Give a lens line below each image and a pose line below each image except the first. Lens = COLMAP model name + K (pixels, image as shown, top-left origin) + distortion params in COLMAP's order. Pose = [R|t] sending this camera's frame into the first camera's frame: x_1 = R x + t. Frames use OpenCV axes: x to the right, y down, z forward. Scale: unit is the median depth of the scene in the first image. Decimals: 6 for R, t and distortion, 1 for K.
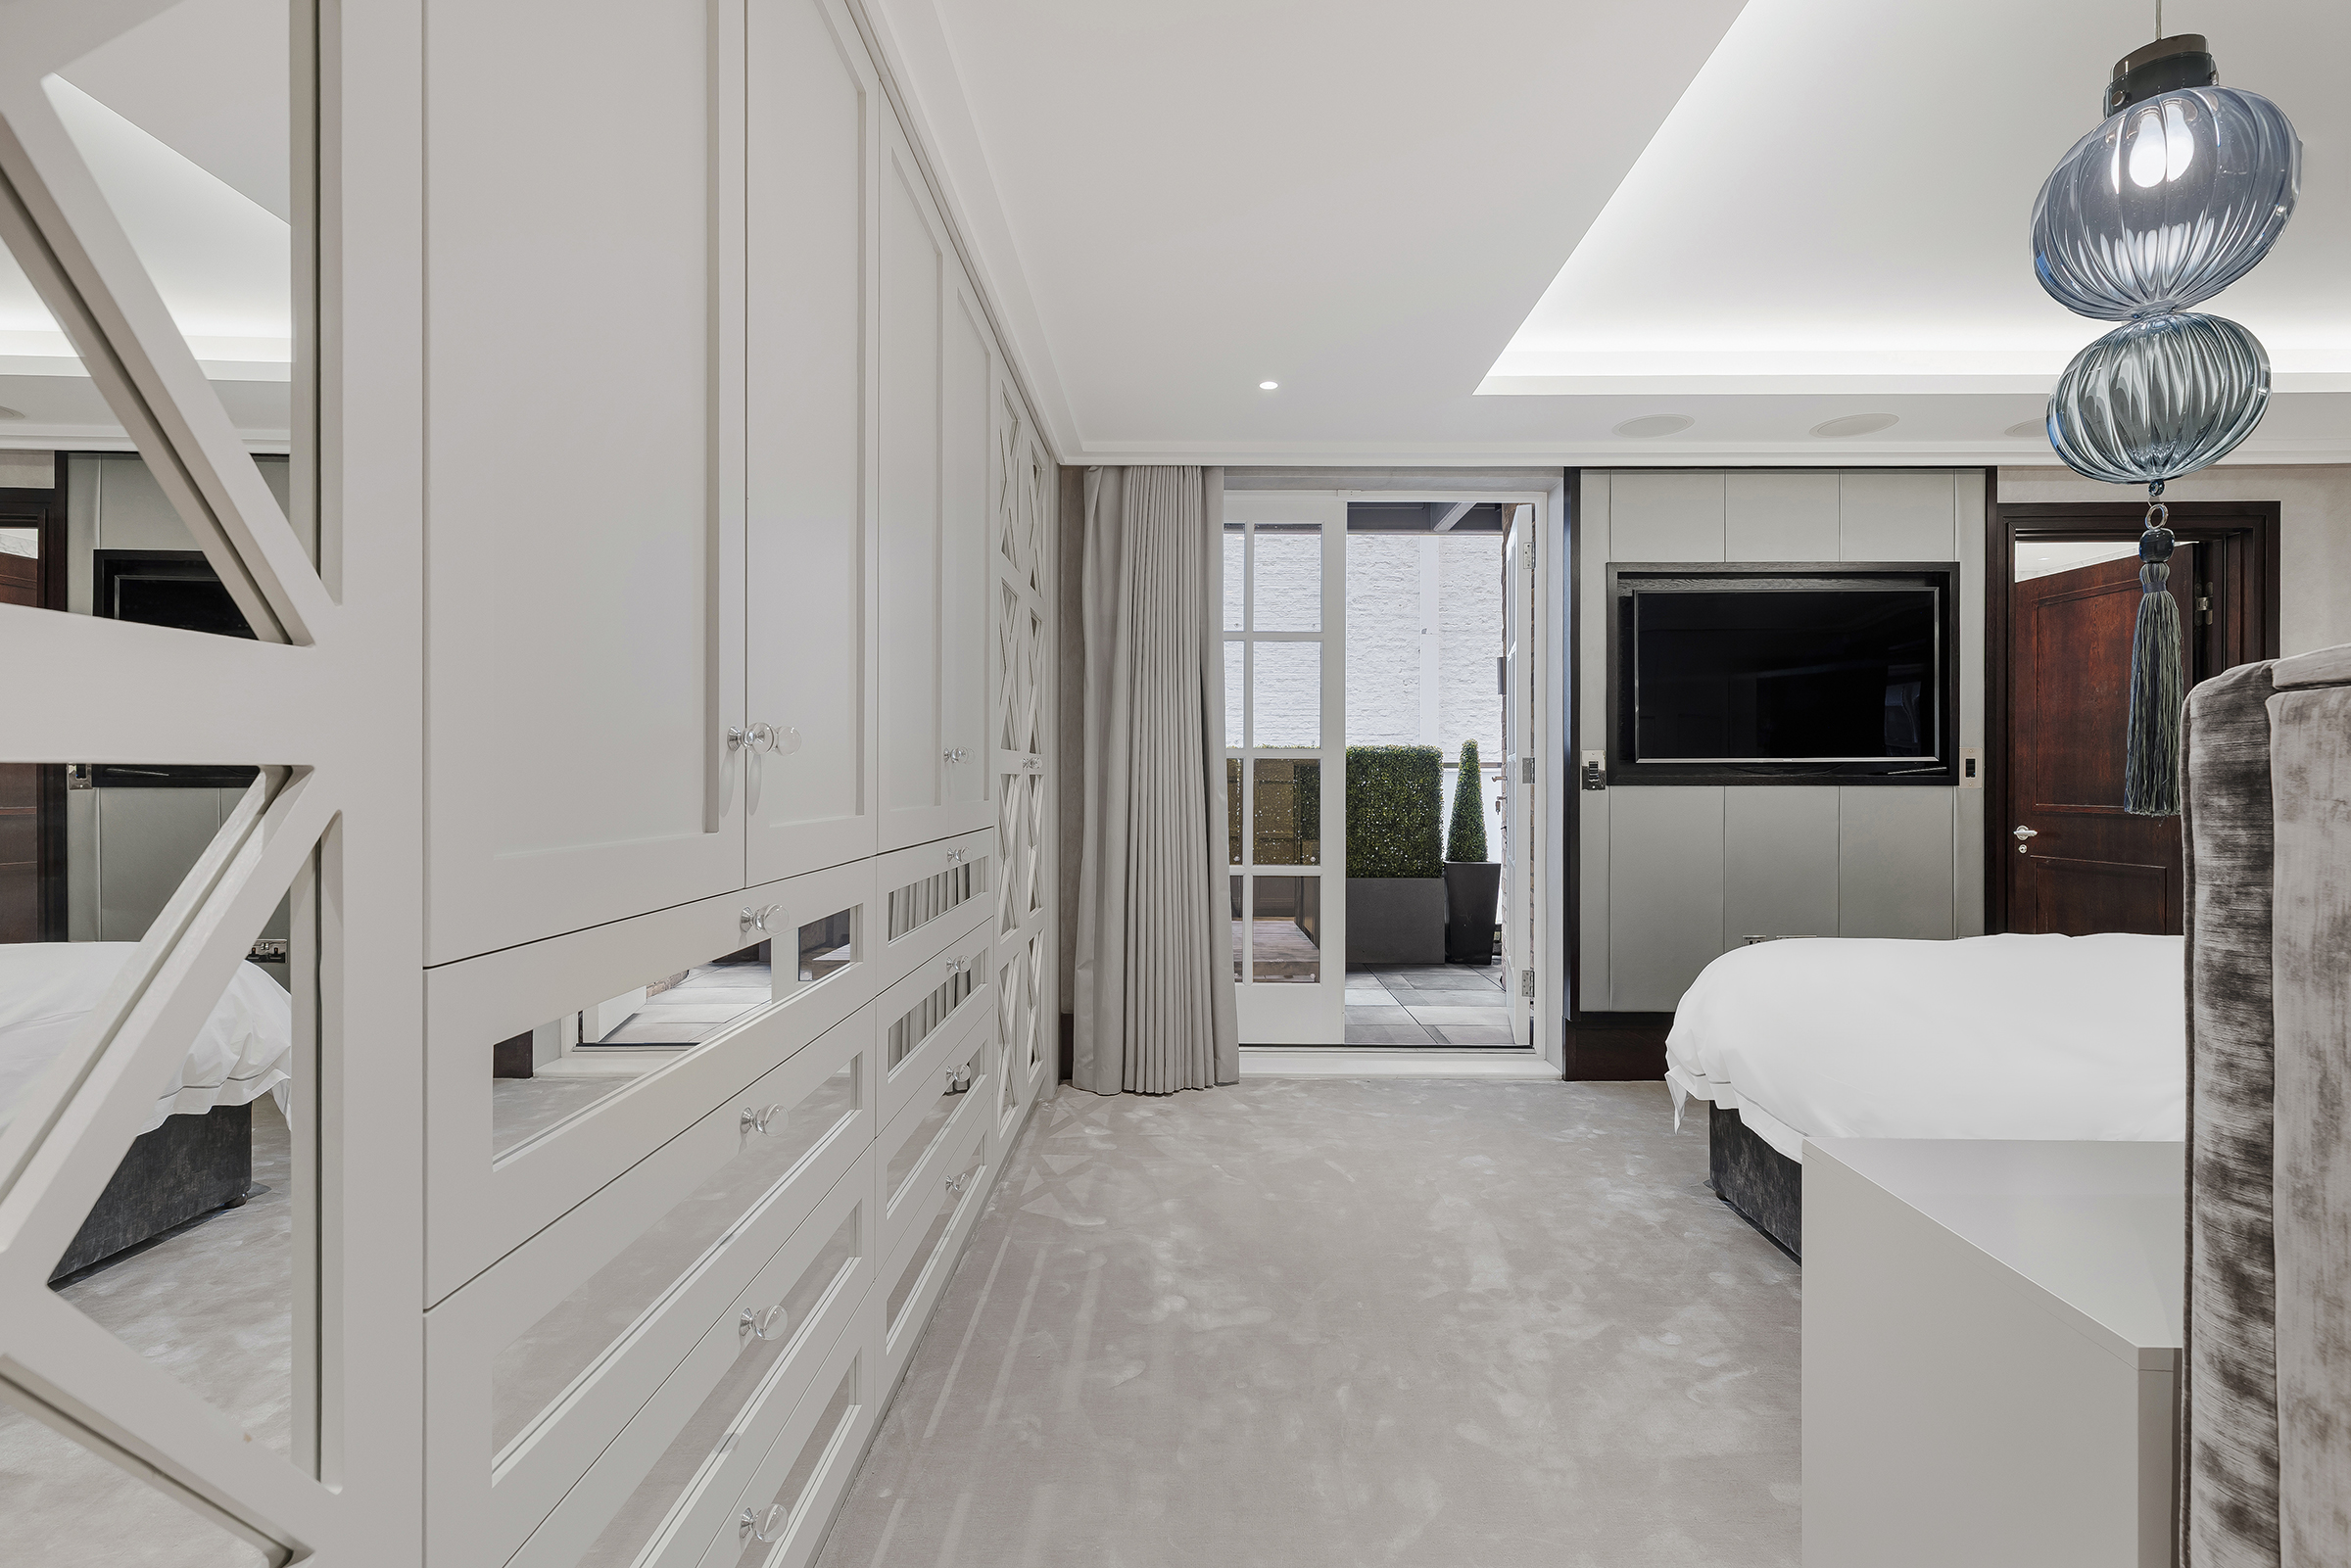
lens RADIAL K [[1059.6, 0, 1154.4], [0, 1059.6, 779.4], [0, 0, 1]] dist [0.005341, 0.000579]
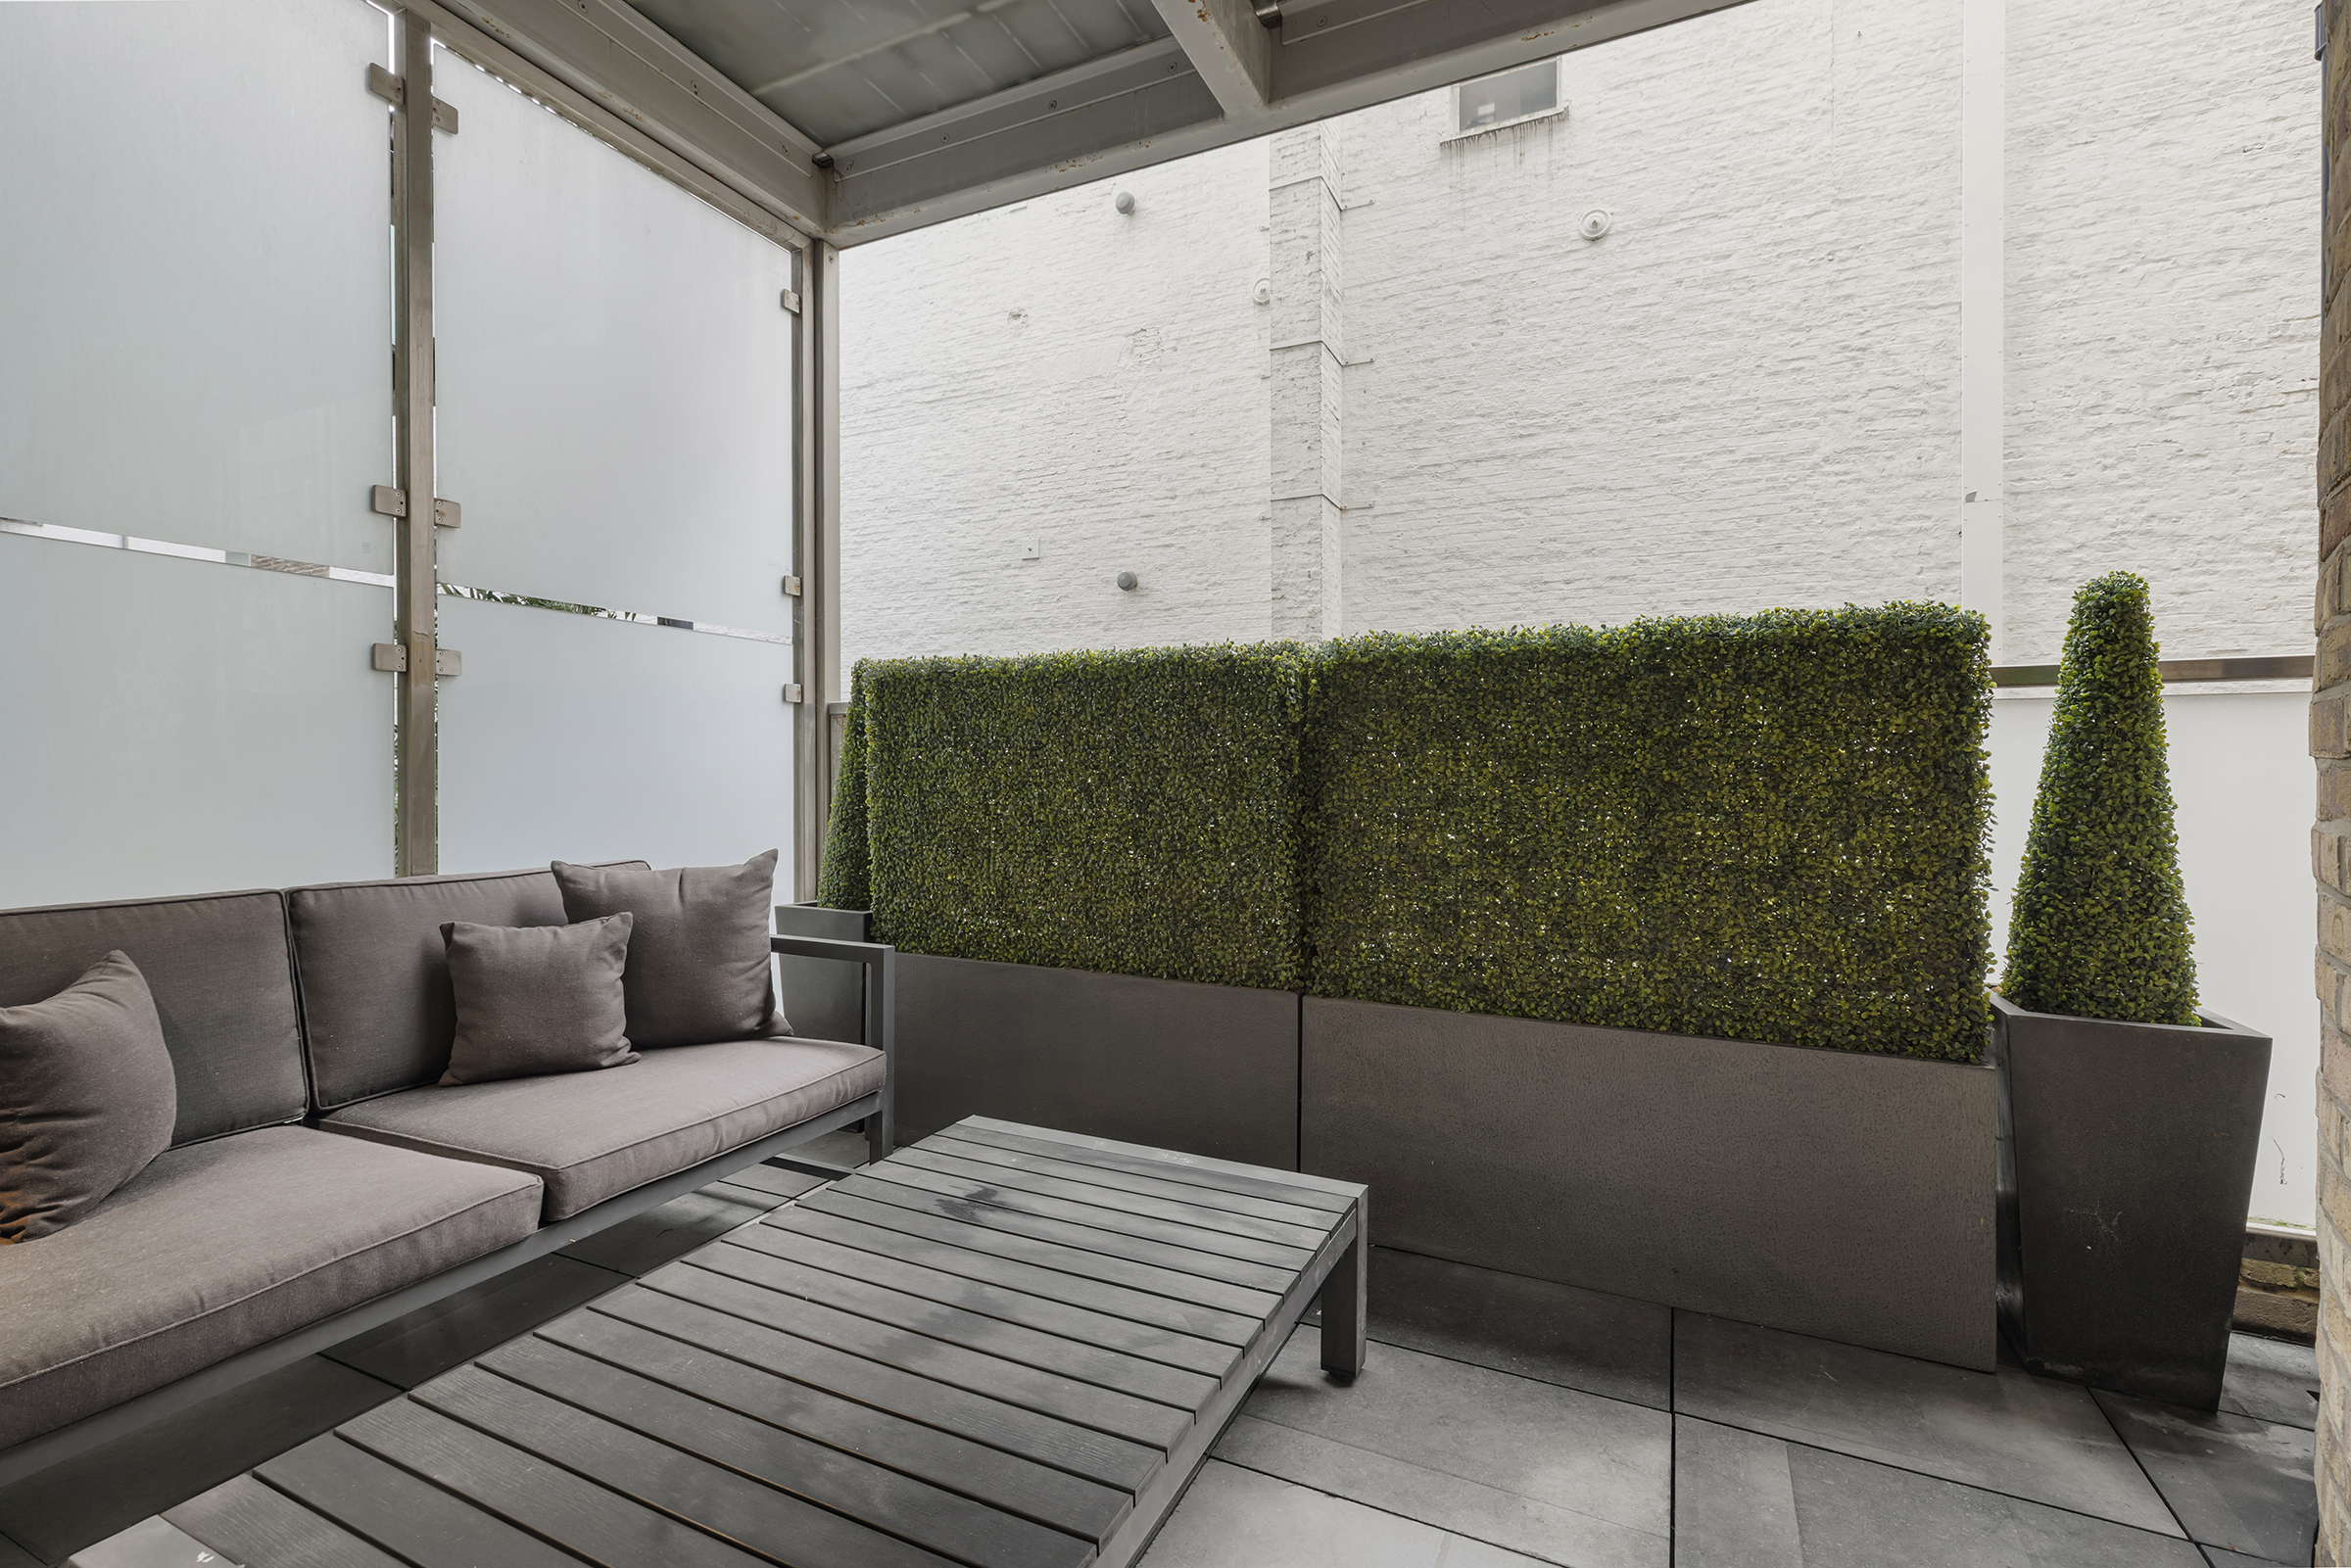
lens RADIAL K [[1059.6, 0, 1154.4], [0, 1059.6, 779.4], [0, 0, 1]] dist [0.005341, 0.000579]
pose [[0.914407, -0.001710, -0.404793, 0.181305], [0.003706, 0.999985, 0.004148, 0.014974], [0.404779, -0.005294, 0.914399, 0.643931]]
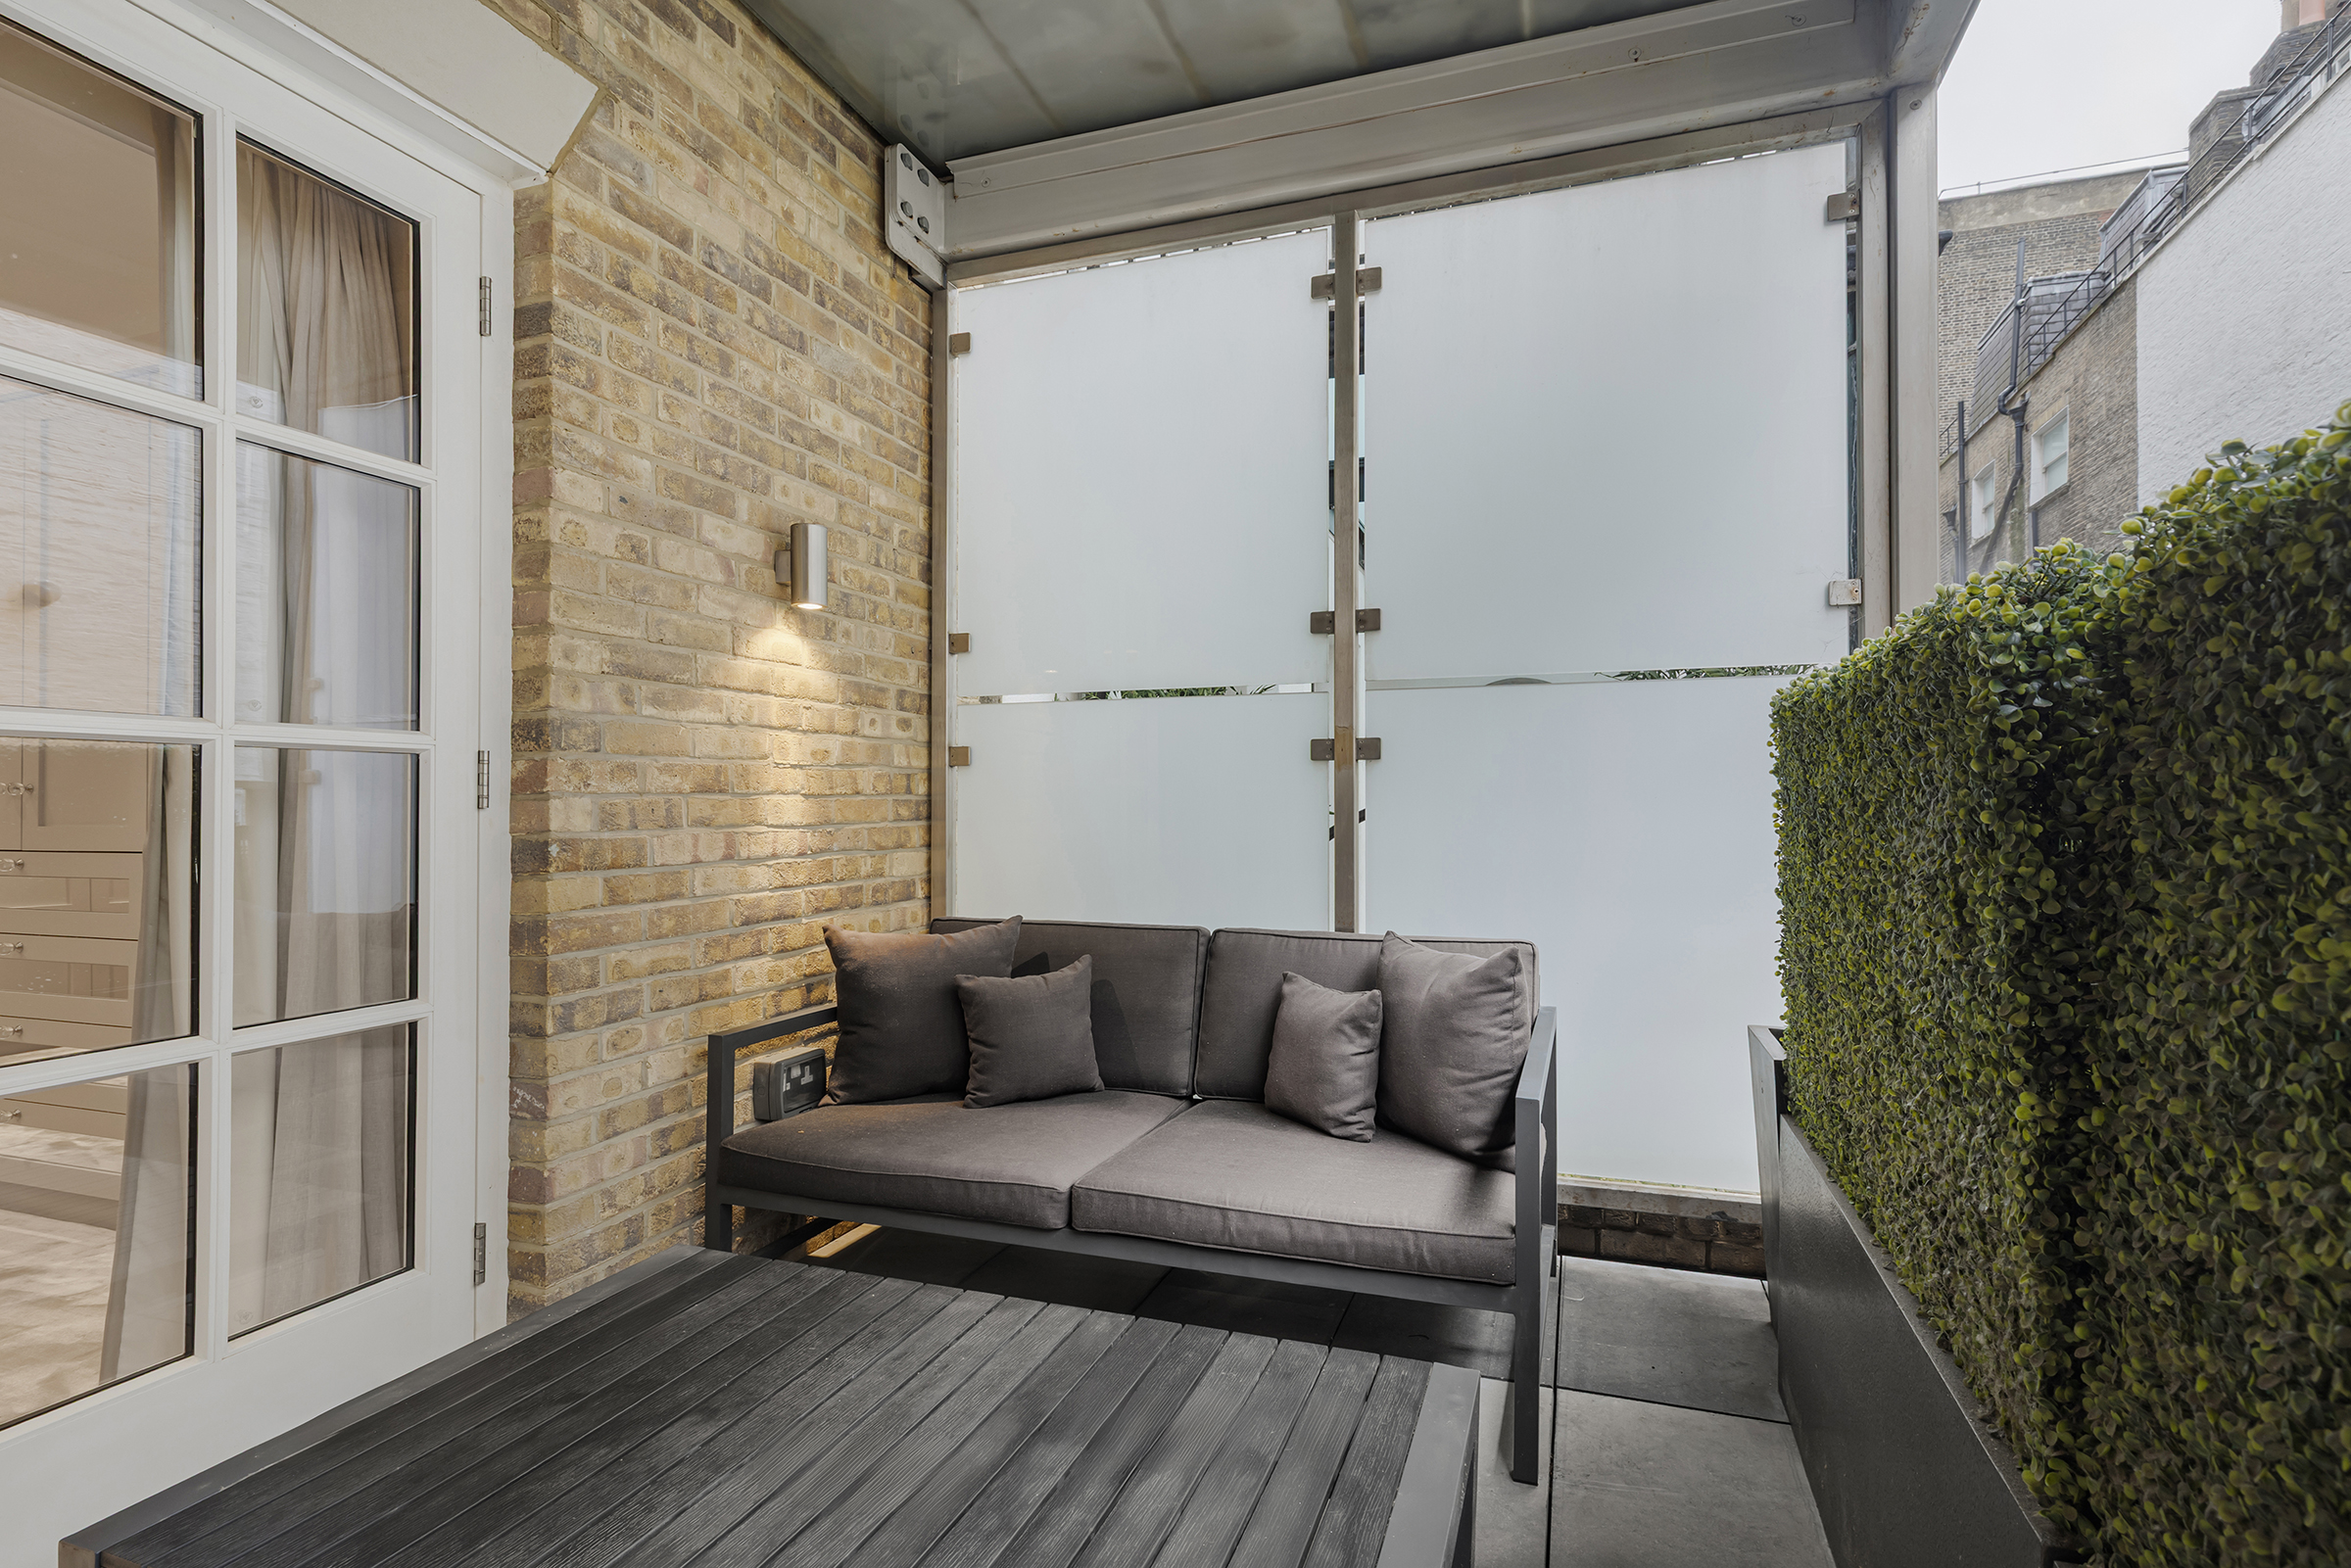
lens RADIAL K [[1059.6, 0, 1154.4], [0, 1059.6, 779.4], [0, 0, 1]] dist [0.005341, 0.000579]
pose [[-0.265195, -0.023744, -0.963902, 0.318459], [-0.000347, 0.999699, -0.024531, -0.023634], [0.964195, -0.006171, -0.265124, 1.280473]]
